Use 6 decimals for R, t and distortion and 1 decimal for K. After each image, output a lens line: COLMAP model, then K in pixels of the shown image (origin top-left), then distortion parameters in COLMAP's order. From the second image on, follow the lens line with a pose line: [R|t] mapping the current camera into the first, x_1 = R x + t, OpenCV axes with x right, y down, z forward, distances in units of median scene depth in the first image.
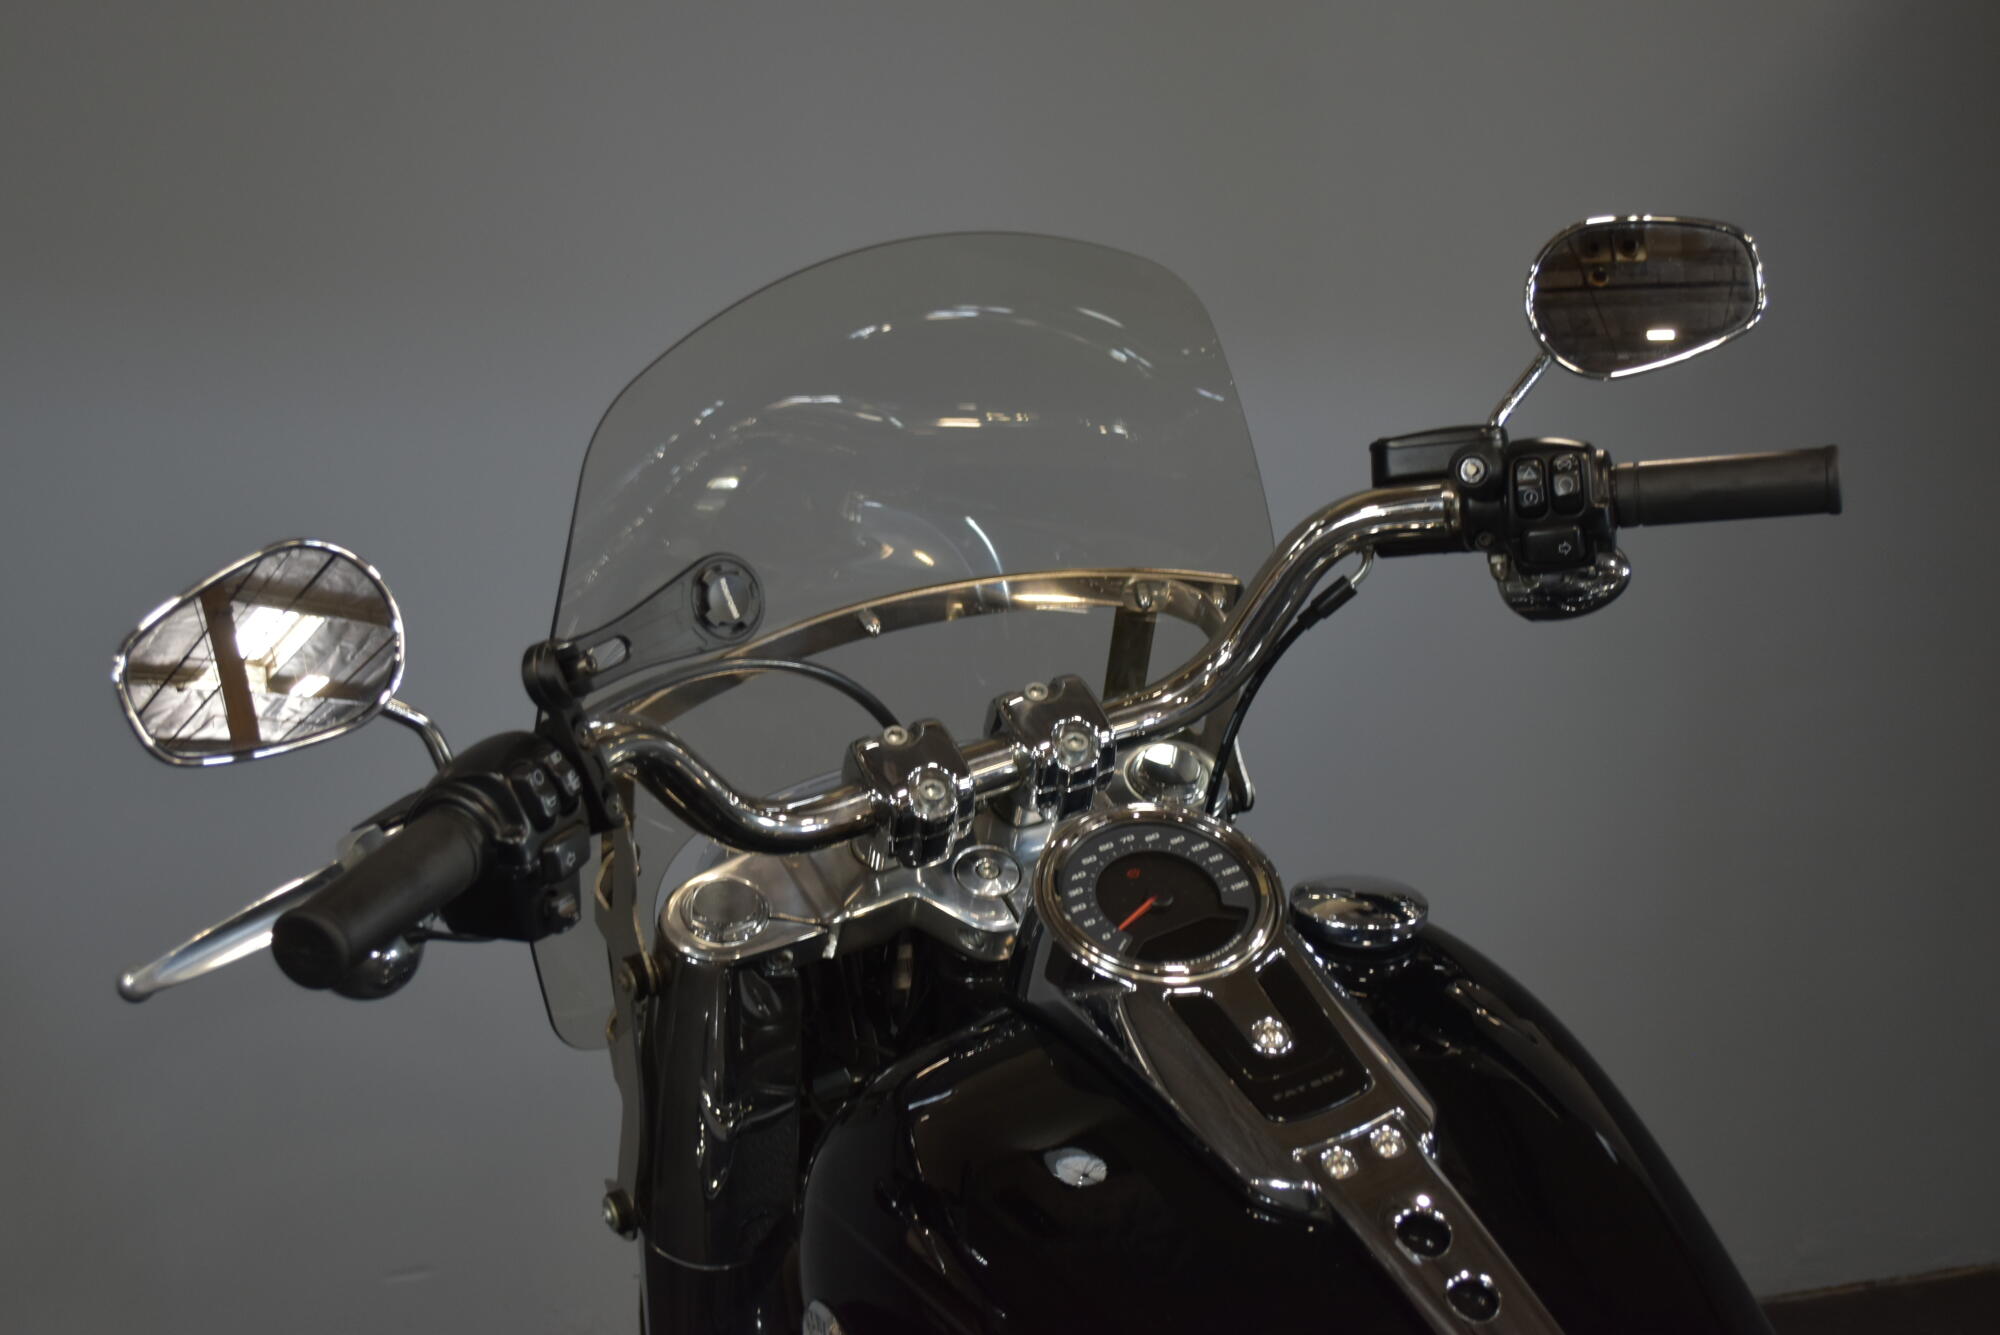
lens RADIAL K [[2915.9, 0, 991.1], [0, 2915.9, 604.2], [0, 0, 1]] dist [0.004570, -0.093561]
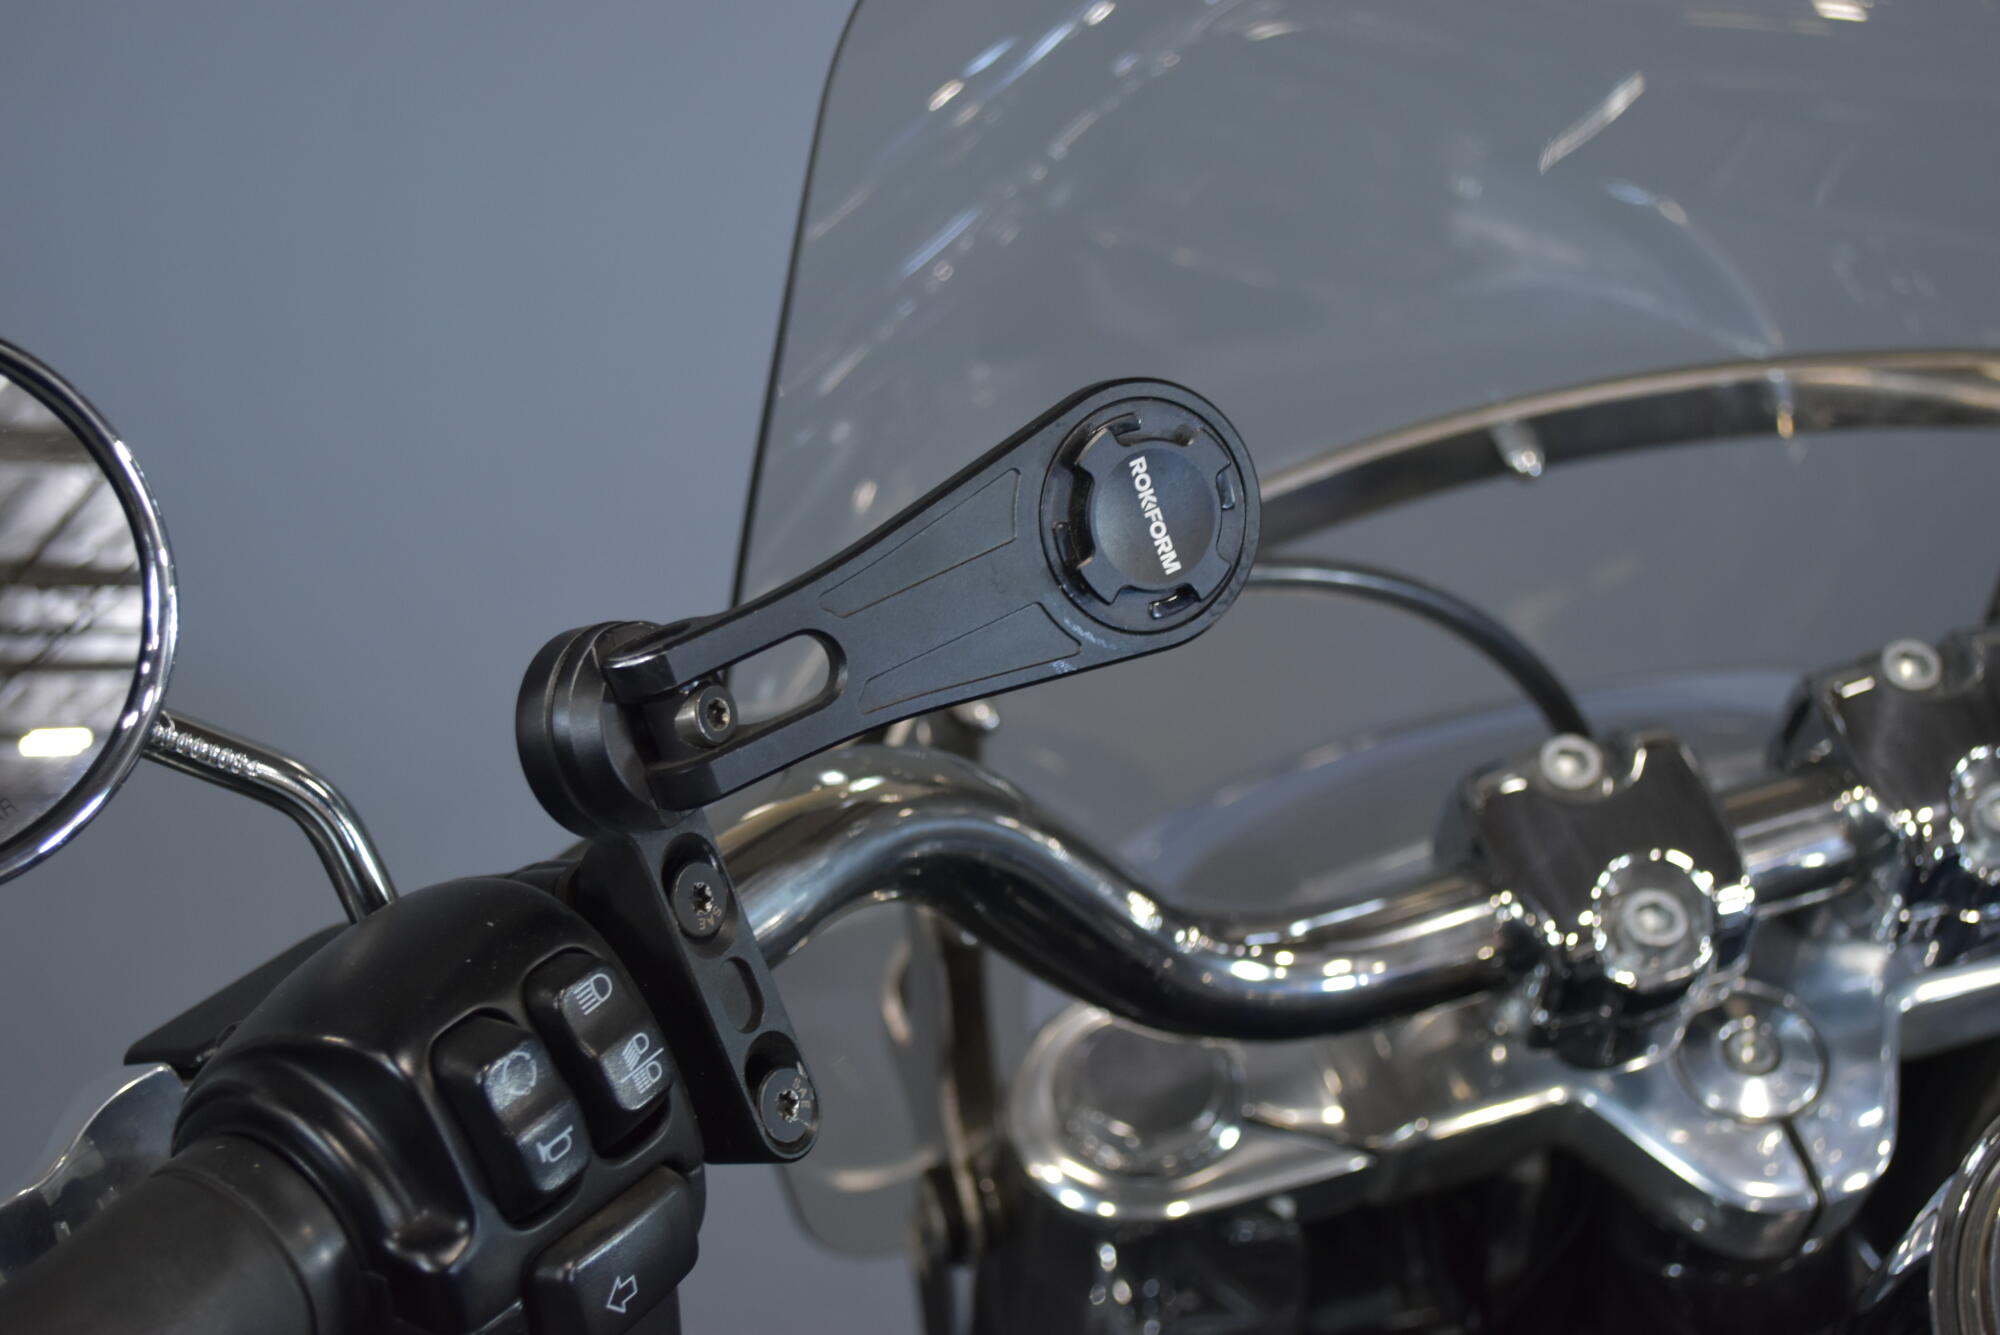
lens RADIAL K [[2915.9, 0, 991.1], [0, 2915.9, 604.2], [0, 0, 1]] dist [0.004570, -0.093561]
pose [[0.980425, 0.083359, -0.178376, -0.041861], [-0.054511, 0.985462, 0.160917, -0.040368], [0.189196, -0.148043, 0.970715, 0.591645]]
